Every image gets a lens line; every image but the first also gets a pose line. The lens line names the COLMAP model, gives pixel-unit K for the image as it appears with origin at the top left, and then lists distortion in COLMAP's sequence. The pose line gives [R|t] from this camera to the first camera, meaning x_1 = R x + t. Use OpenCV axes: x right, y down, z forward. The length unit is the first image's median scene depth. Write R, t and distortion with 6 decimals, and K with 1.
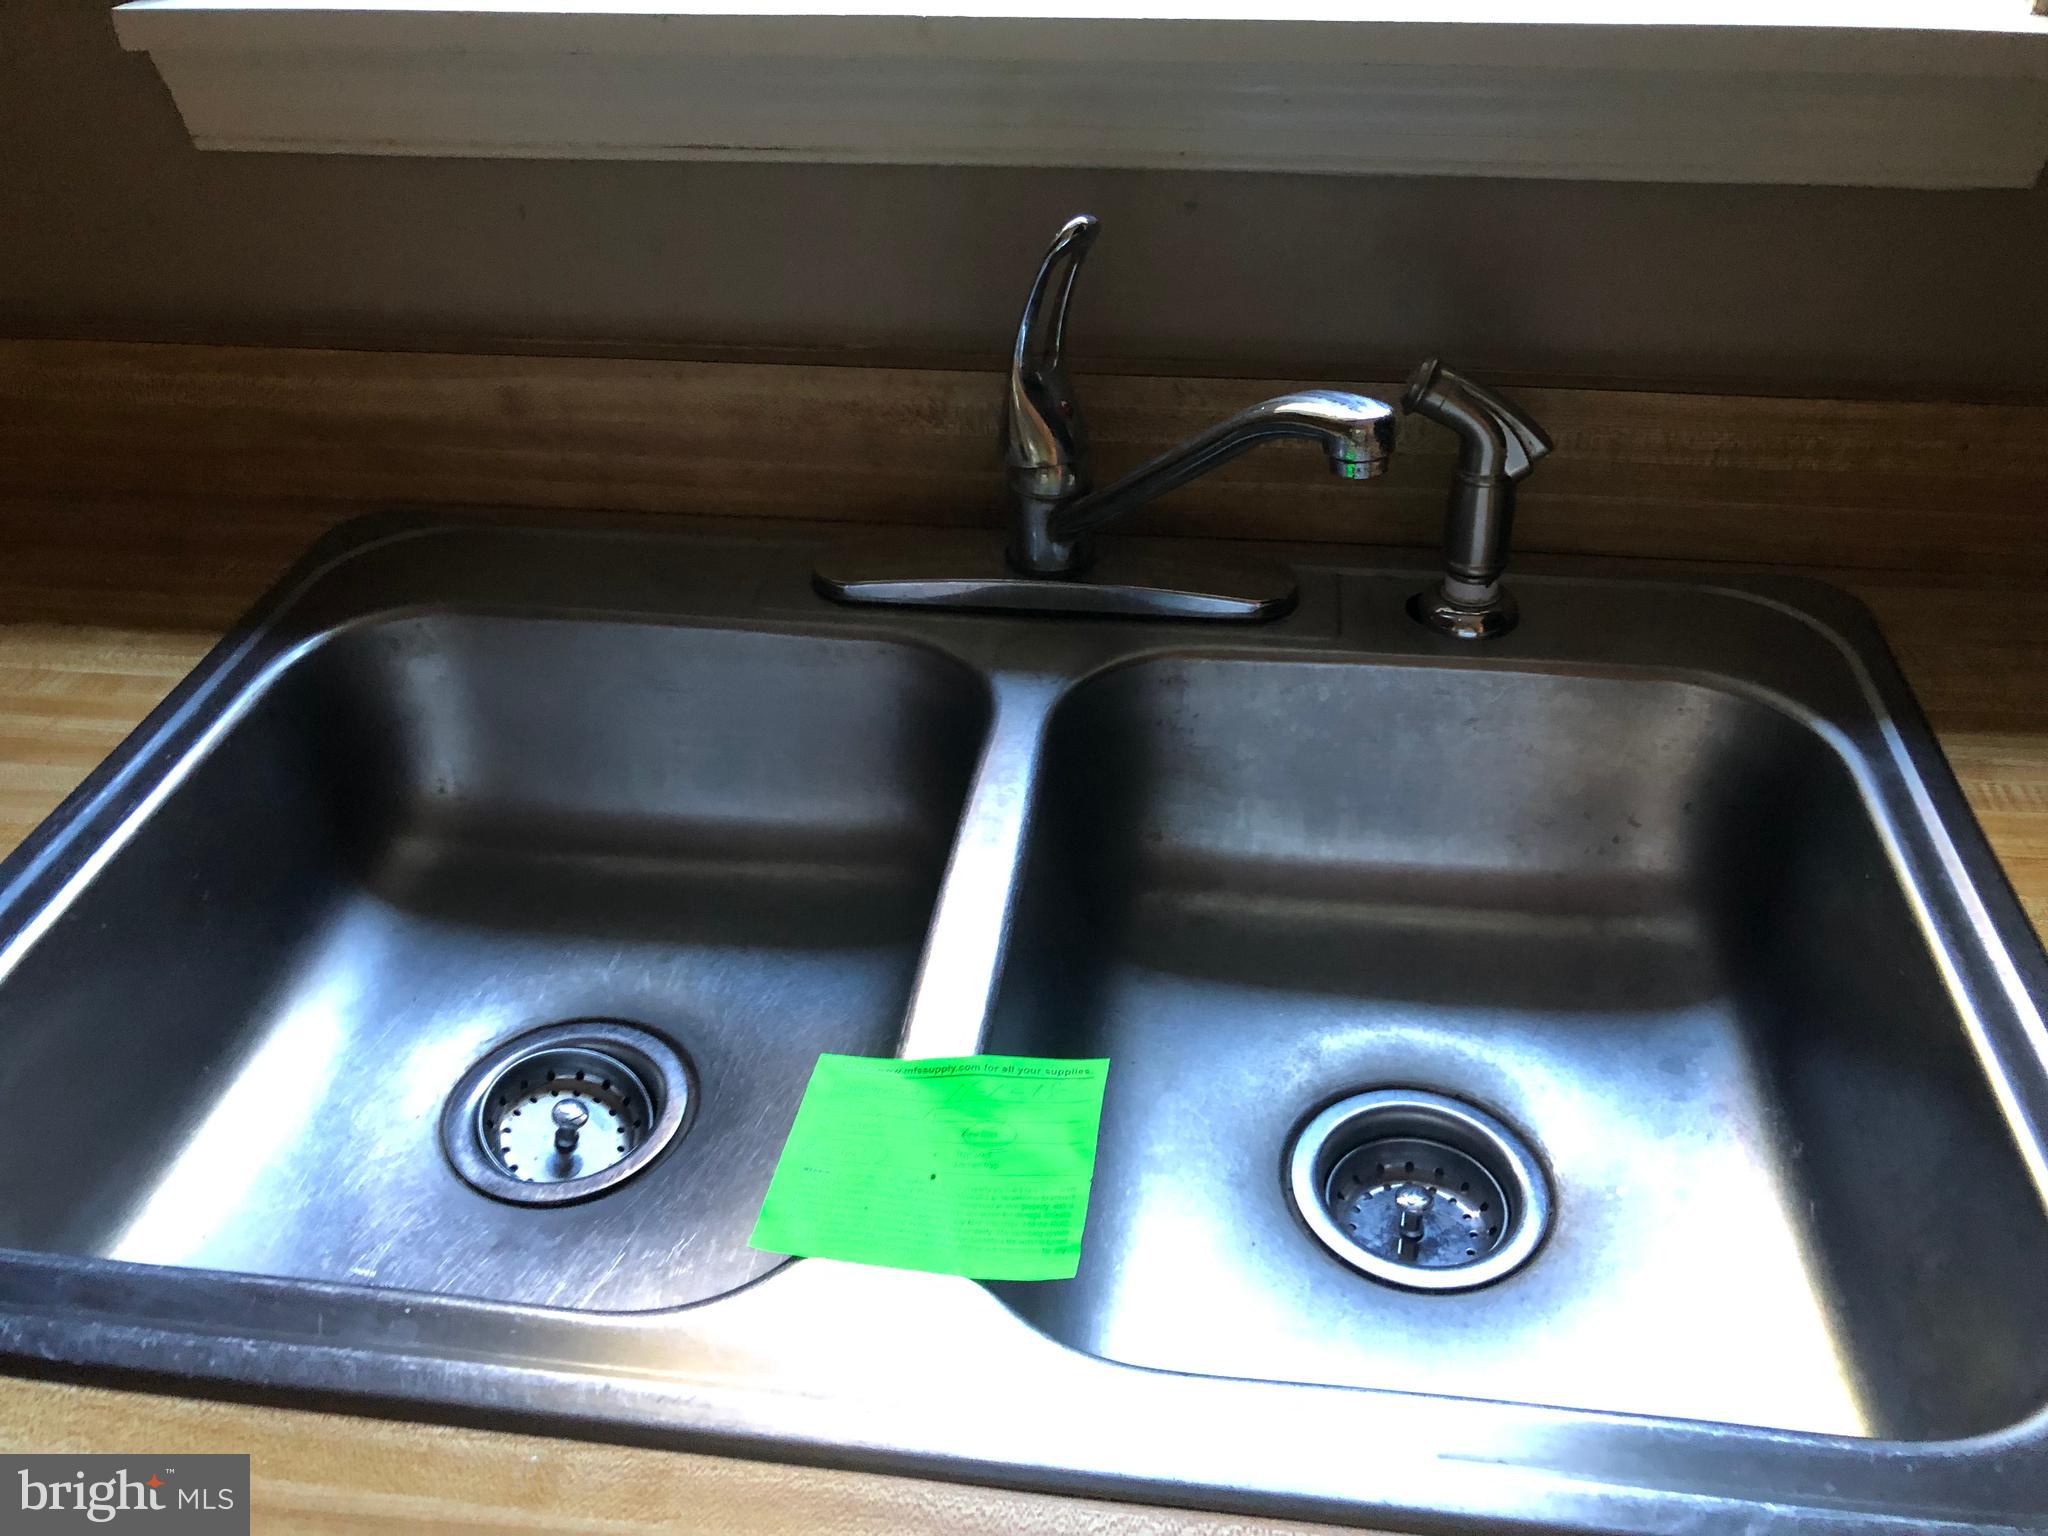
lens RADIAL K [[1685.8, 0, 1014.2], [0, 1685.8, 736.9], [0, 0, 1]] dist [0.013125, 0.001696]
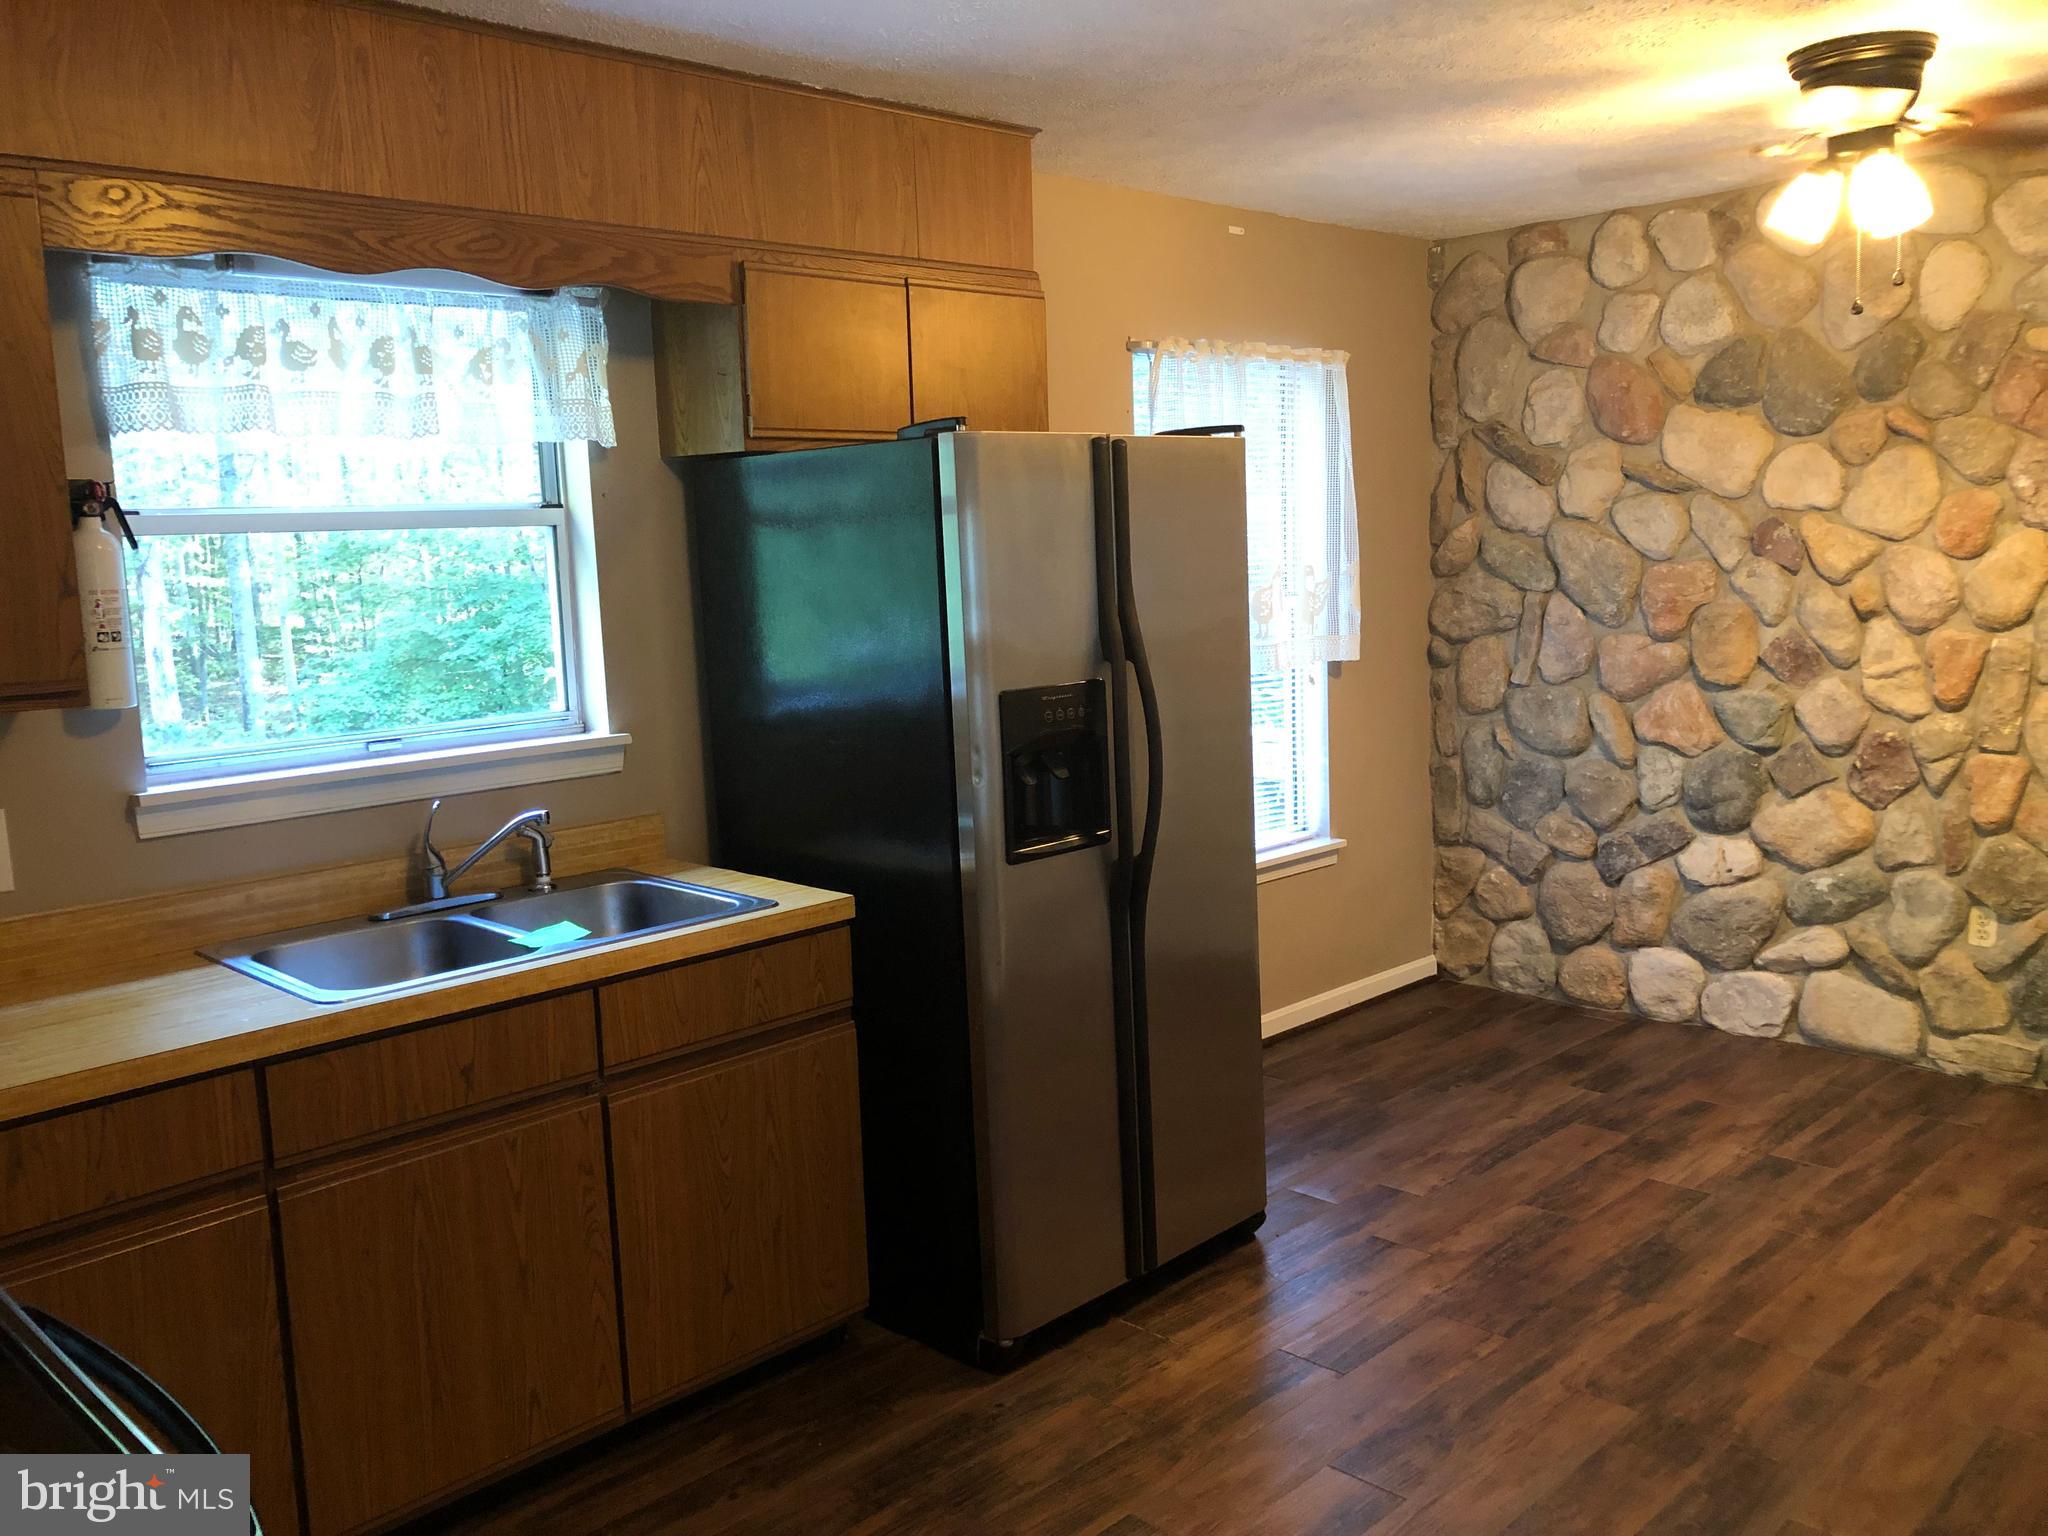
lens RADIAL K [[1685.8, 0, 1014.2], [0, 1685.8, 736.9], [0, 0, 1]] dist [0.013125, 0.001696]
pose [[0.604353, -0.095360, 0.790989, -1.934724], [0.477084, 0.838447, -0.263433, 1.076290], [-0.638082, 0.536575, 0.552213, -1.833408]]
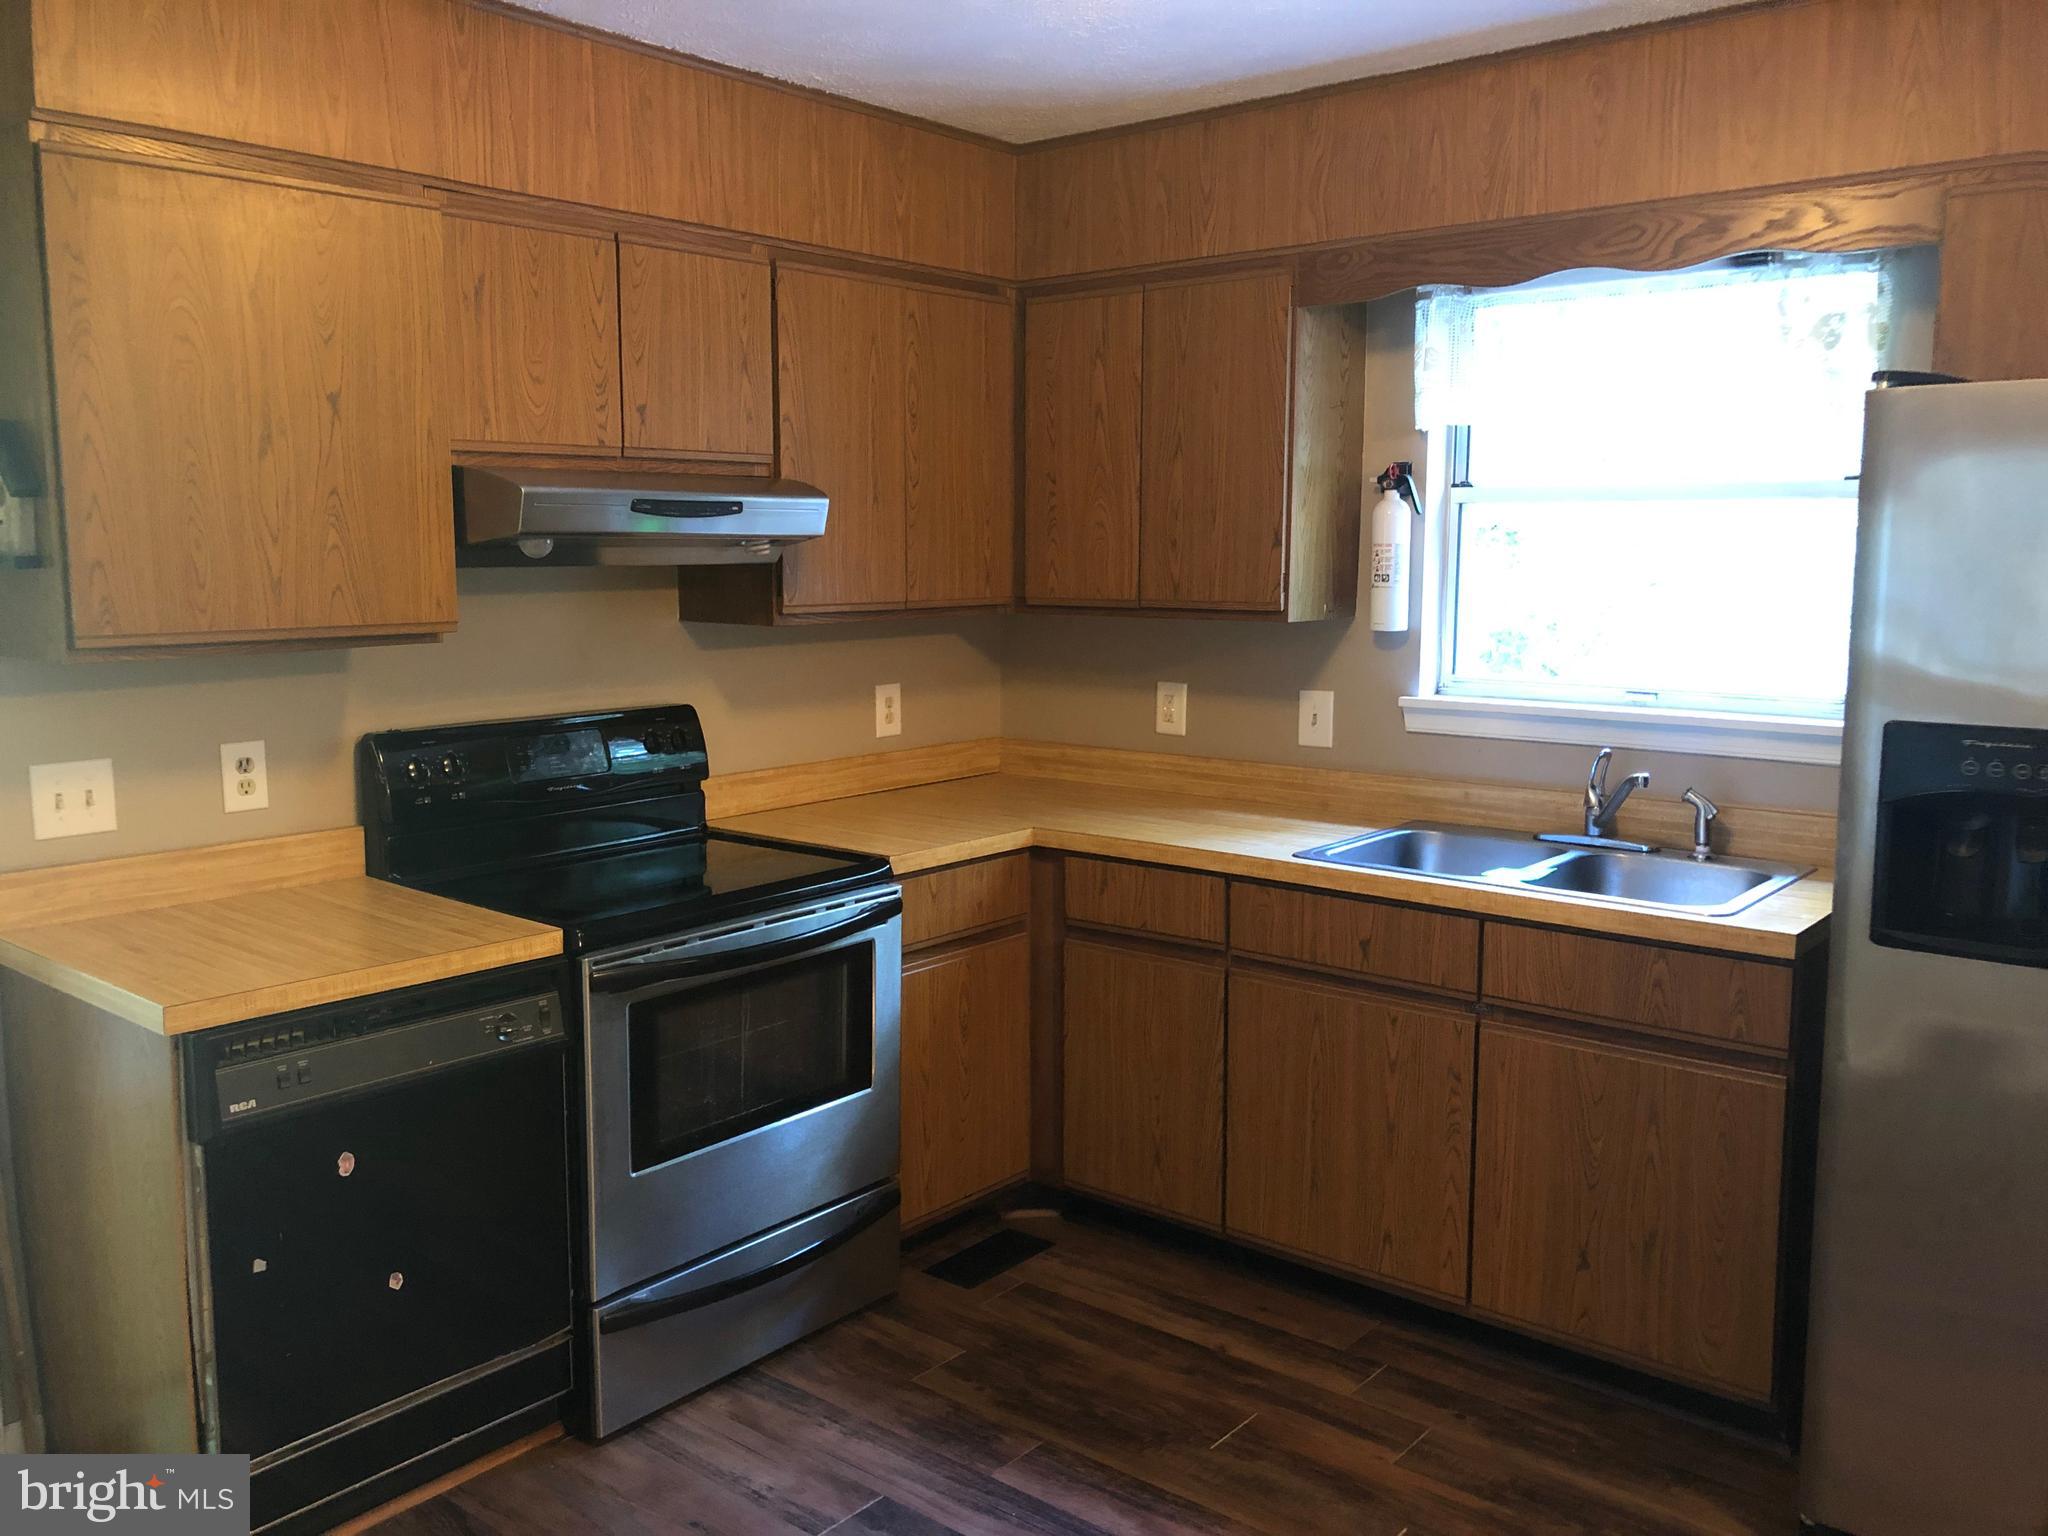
lens RADIAL K [[1685.8, 0, 1014.2], [0, 1685.8, 736.9], [0, 0, 1]] dist [0.013125, 0.001696]
pose [[0.854811, 0.084048, -0.512087, 0.819916], [-0.313865, 0.869583, -0.381202, 1.545727], [0.413263, 0.486582, 0.769709, -2.575065]]
